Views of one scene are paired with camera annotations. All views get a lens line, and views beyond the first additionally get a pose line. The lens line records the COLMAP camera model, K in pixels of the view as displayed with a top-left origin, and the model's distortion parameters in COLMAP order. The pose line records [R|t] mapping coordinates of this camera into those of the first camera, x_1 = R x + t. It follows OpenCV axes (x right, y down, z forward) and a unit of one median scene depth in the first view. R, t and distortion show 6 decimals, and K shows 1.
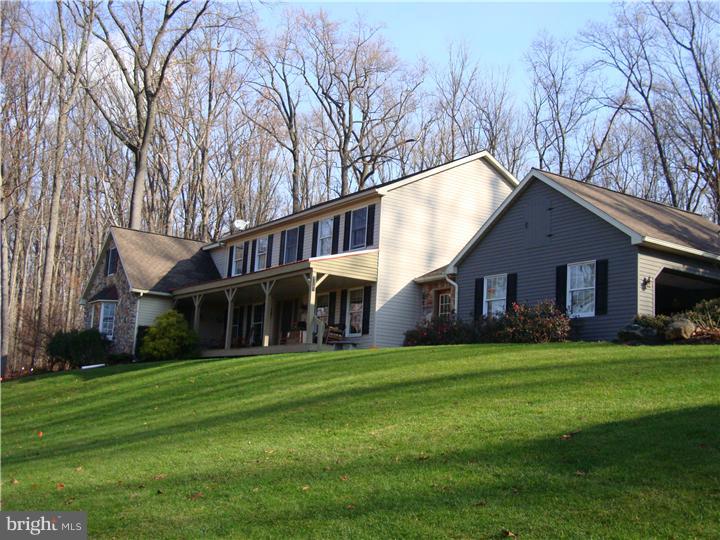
lens RADIAL K [[727.5, 0, 360.0], [0, 727.5, 270.0], [0, 0, 1]] dist [-0.070186, -0.007886]
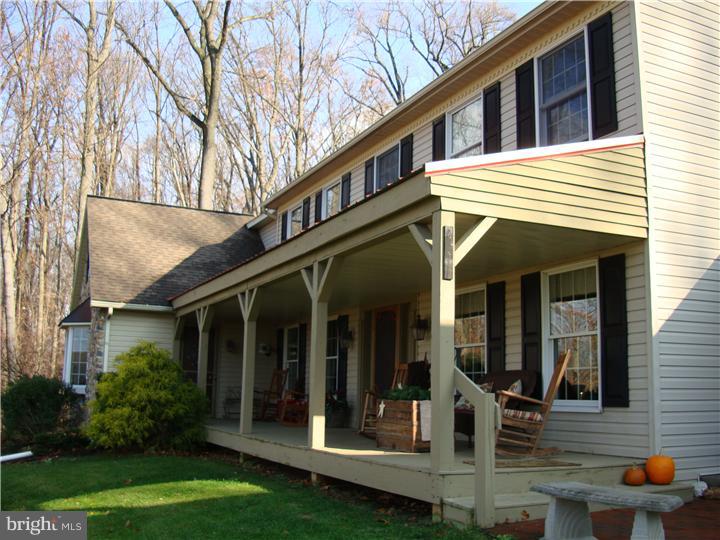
lens RADIAL K [[727.5, 0, 360.0], [0, 727.5, 270.0], [0, 0, 1]] dist [-0.070186, -0.007886]
pose [[0.984107, -0.060598, -0.166915, -0.040526], [0.060643, 0.998148, -0.004832, 0.019959], [0.166899, -0.005367, 0.985959, 0.577569]]
